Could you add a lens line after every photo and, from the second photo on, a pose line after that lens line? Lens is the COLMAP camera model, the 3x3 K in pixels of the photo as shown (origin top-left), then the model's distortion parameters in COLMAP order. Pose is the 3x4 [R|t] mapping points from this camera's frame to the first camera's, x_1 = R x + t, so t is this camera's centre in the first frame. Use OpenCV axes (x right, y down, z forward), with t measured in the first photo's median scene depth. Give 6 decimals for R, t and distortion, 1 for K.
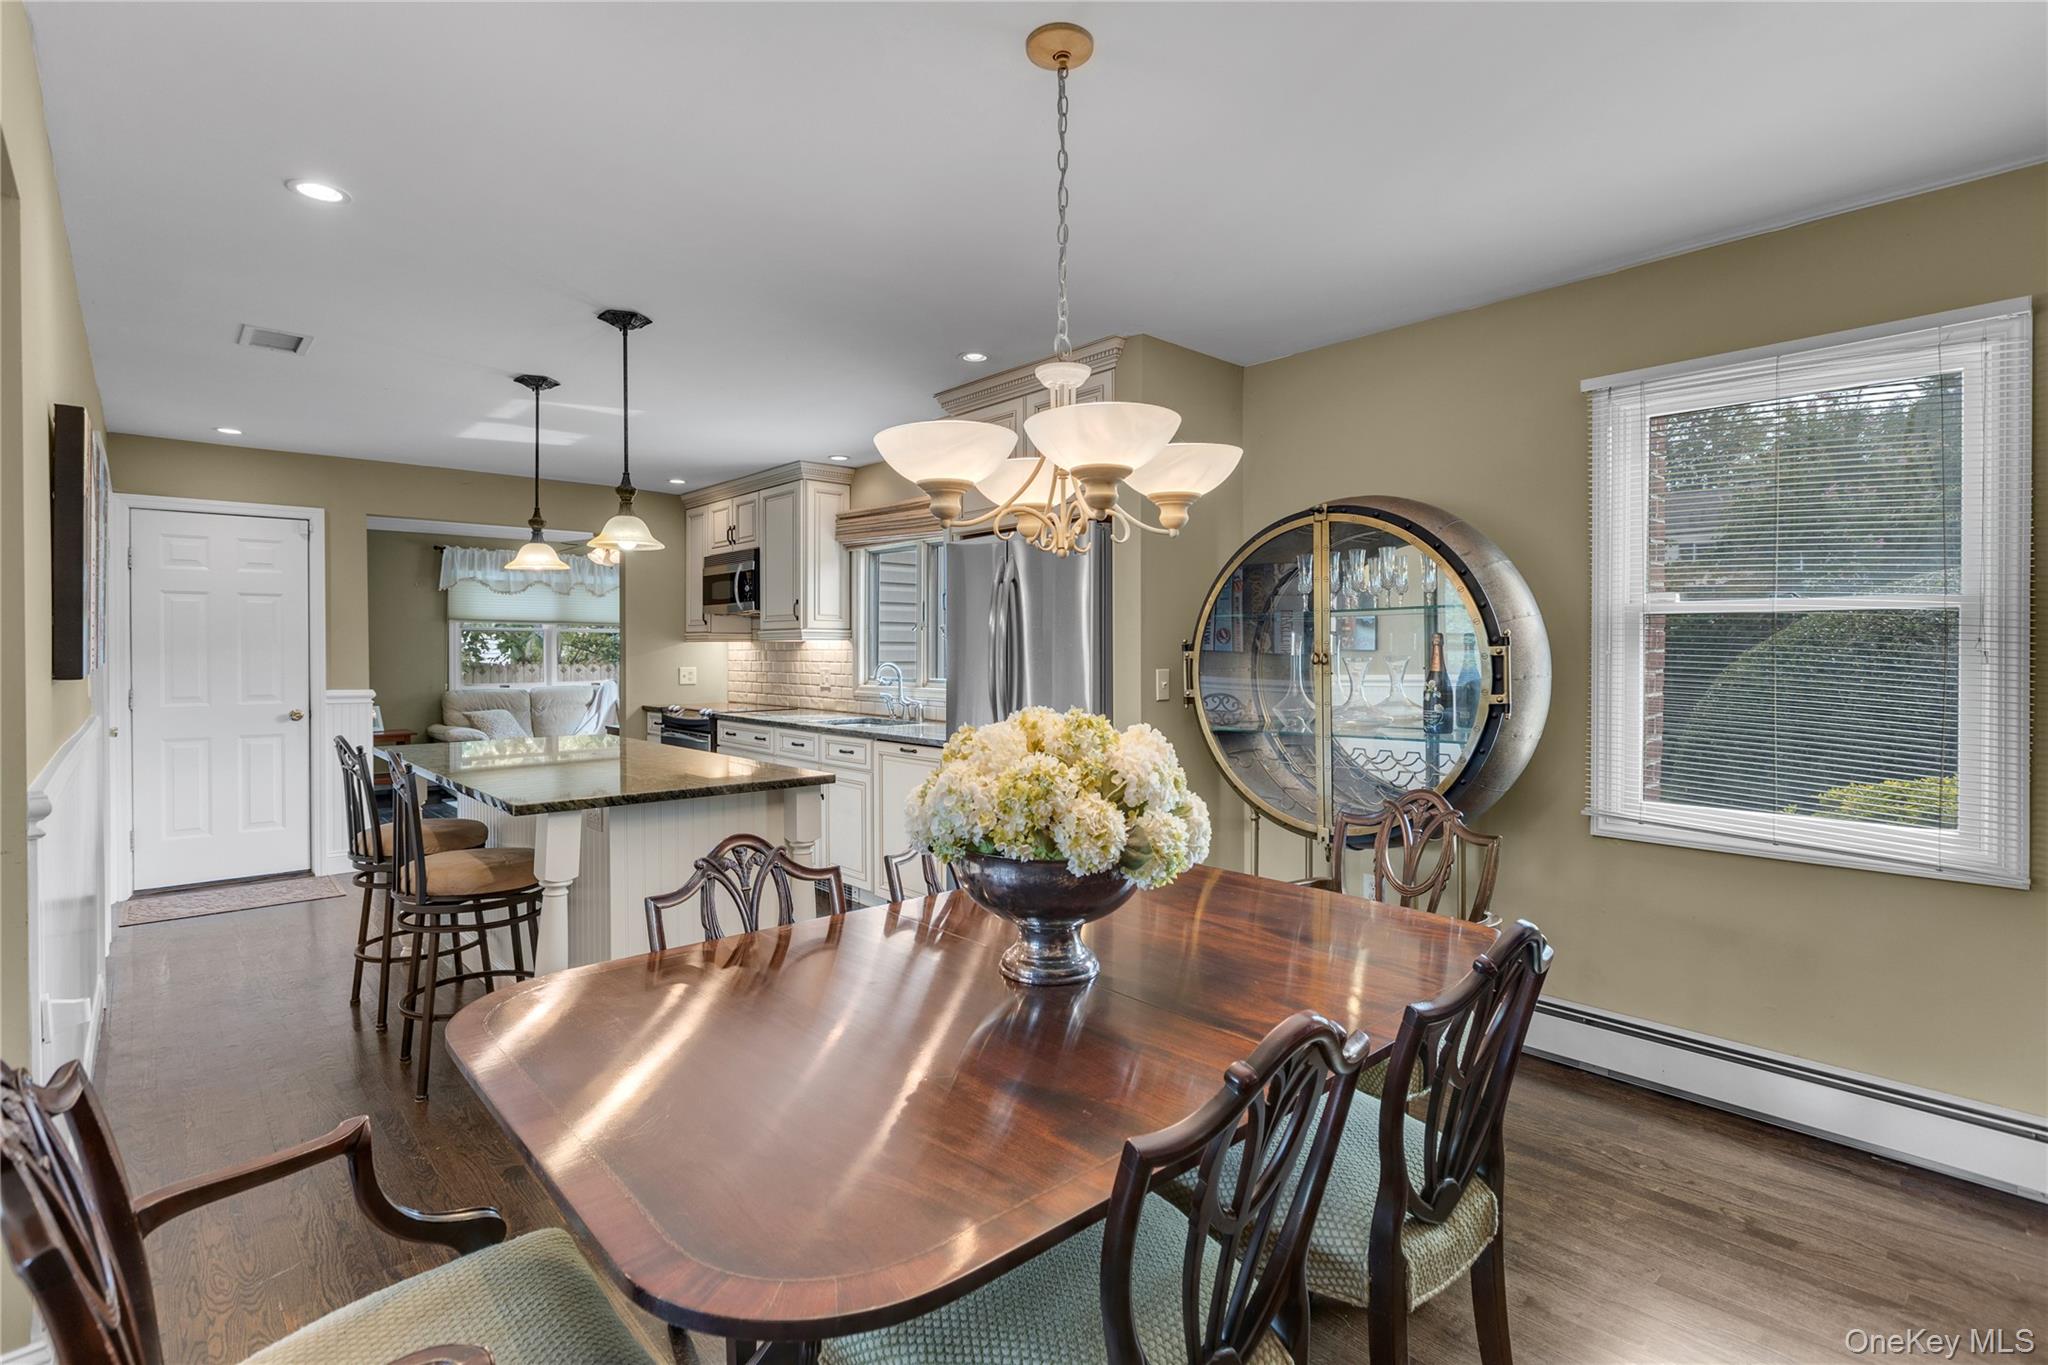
lens RADIAL K [[936.0, 0, 1013.0], [0, 936.0, 648.2], [0, 0, 1]] dist [-0.002232, -0.001661]
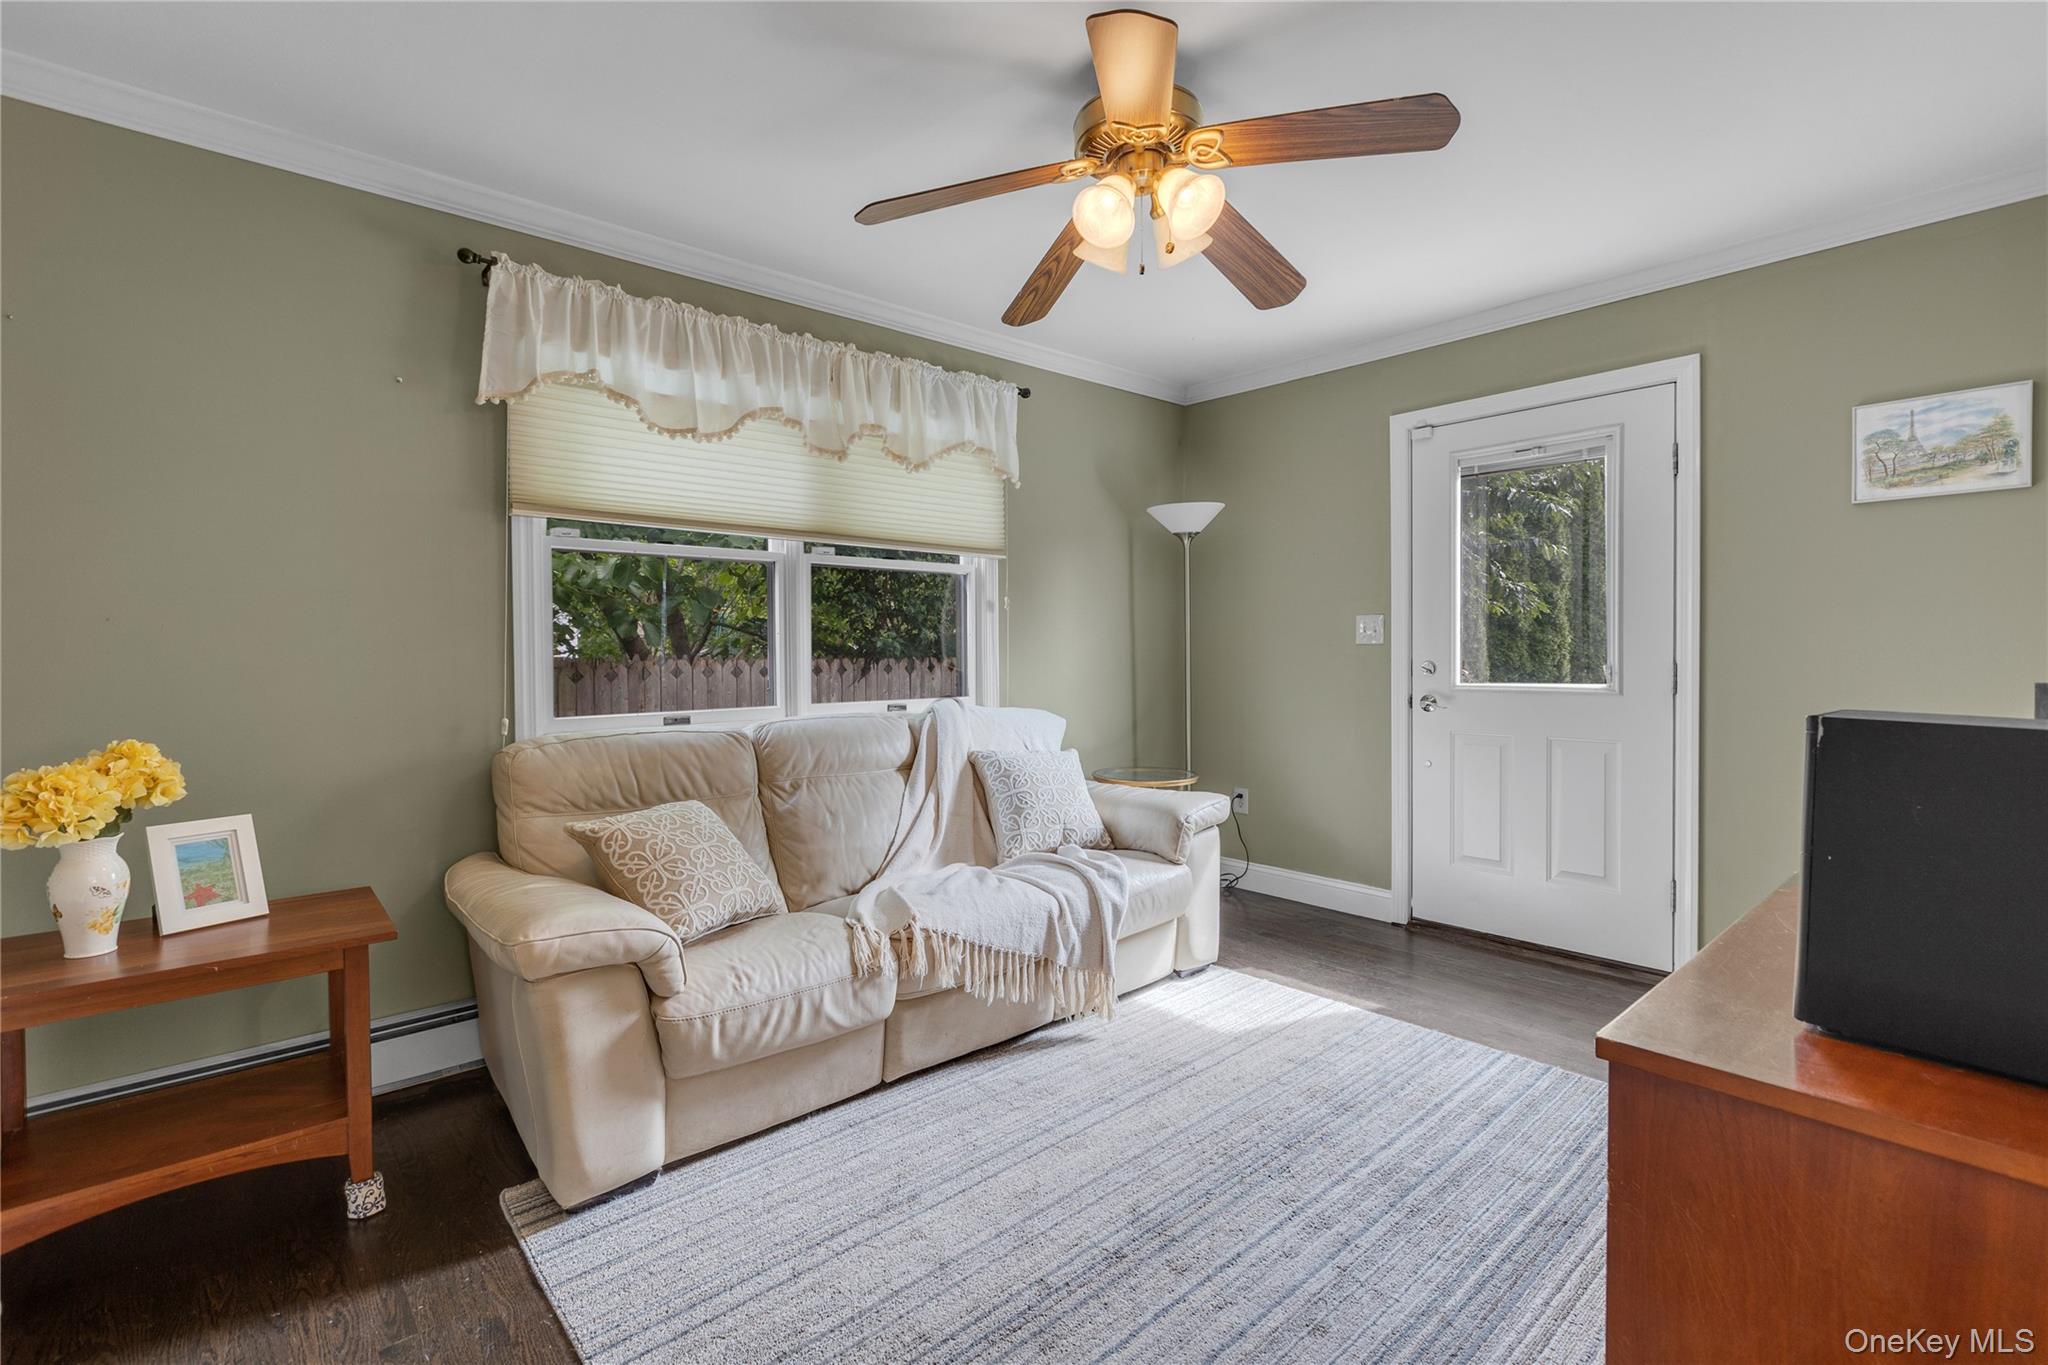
lens RADIAL K [[914.3, 0, 1028.1], [0, 914.3, 663.7], [0, 0, 1]] dist [-0.000734, -0.000293]
pose [[0.999954, -0.003954, -0.008690, -0.428185], [0.004147, 0.999744, 0.022263, 0.014174], [0.008600, -0.022298, 0.999714, 0.695451]]
